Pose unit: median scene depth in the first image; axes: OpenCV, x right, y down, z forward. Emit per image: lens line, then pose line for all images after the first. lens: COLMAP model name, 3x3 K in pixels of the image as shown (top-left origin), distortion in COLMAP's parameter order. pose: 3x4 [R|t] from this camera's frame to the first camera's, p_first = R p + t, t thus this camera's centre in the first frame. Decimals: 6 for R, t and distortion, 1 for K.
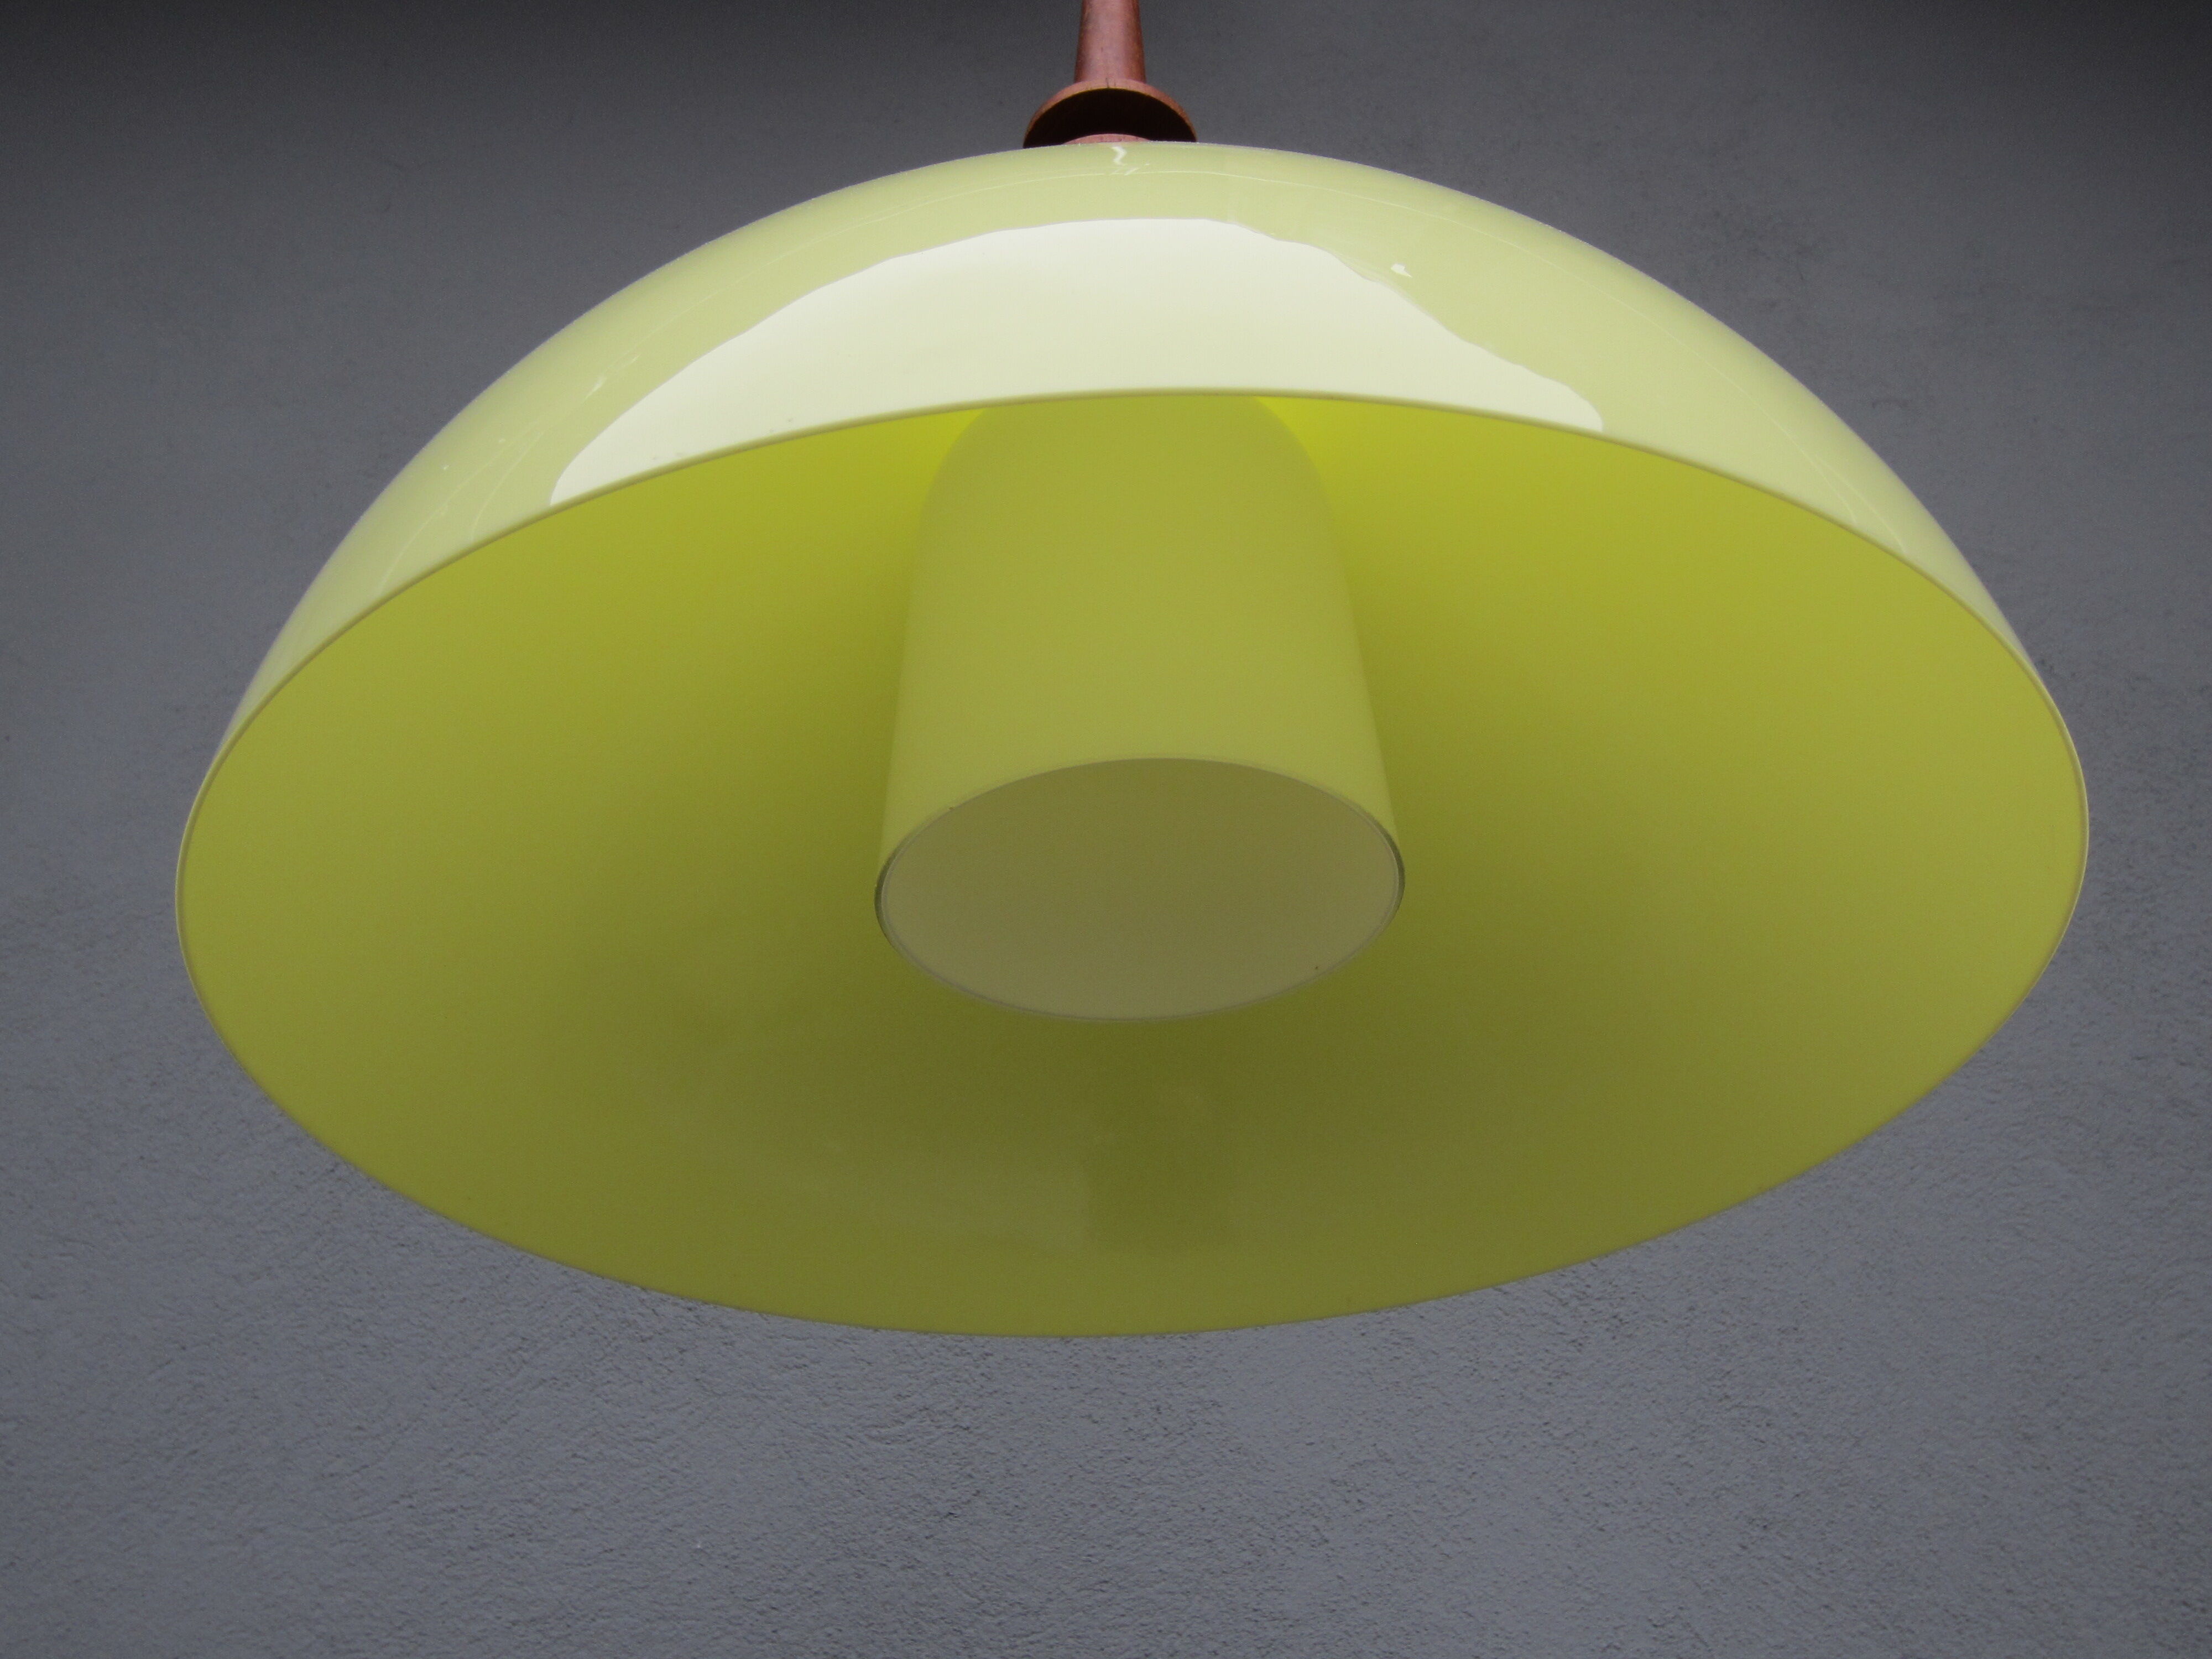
lens RADIAL K [[2059.6, 0, 1121.6], [0, 2059.6, 782.9], [0, 0, 1]] dist [-0.054624, 0.014909]
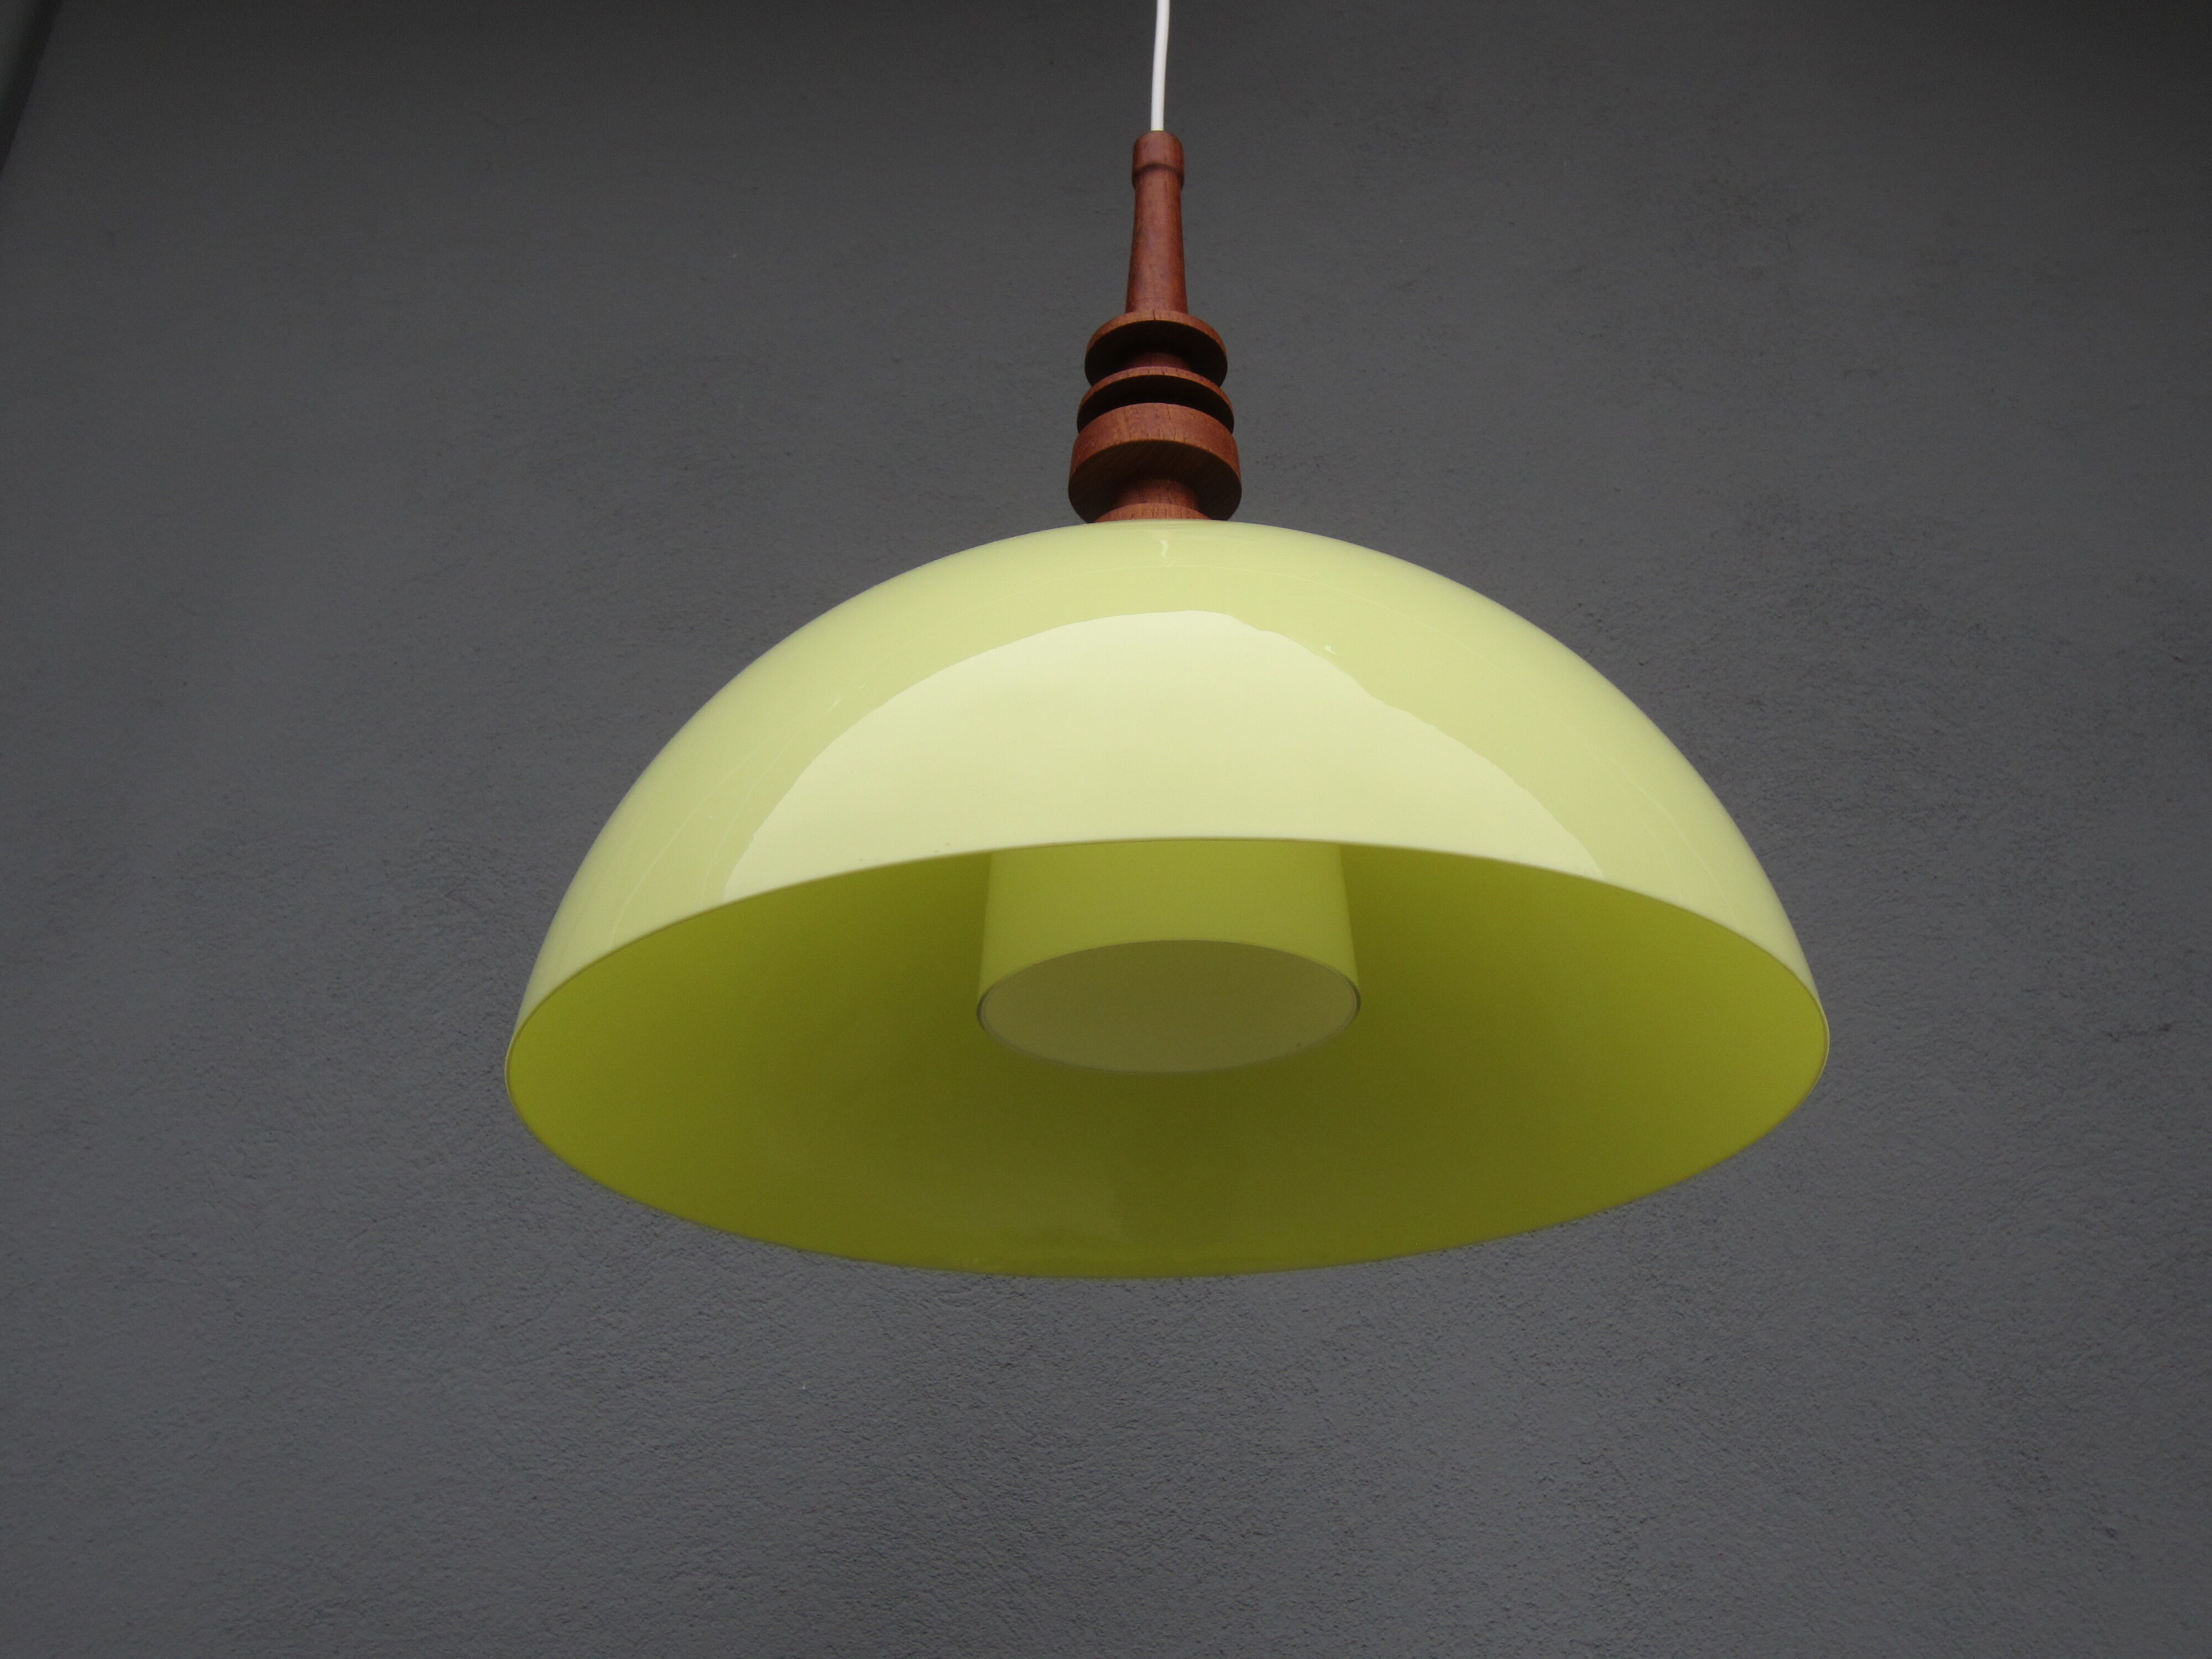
lens RADIAL K [[2073.0, 0, 1125.4], [0, 2073.0, 776.6], [0, 0, 1]] dist [-0.063893, 0.027848]
pose [[0.999855, 0.013196, -0.010732, -0.005514], [-0.011933, 0.993831, 0.110257, -0.126572], [0.012120, -0.110113, 0.993845, -0.182515]]
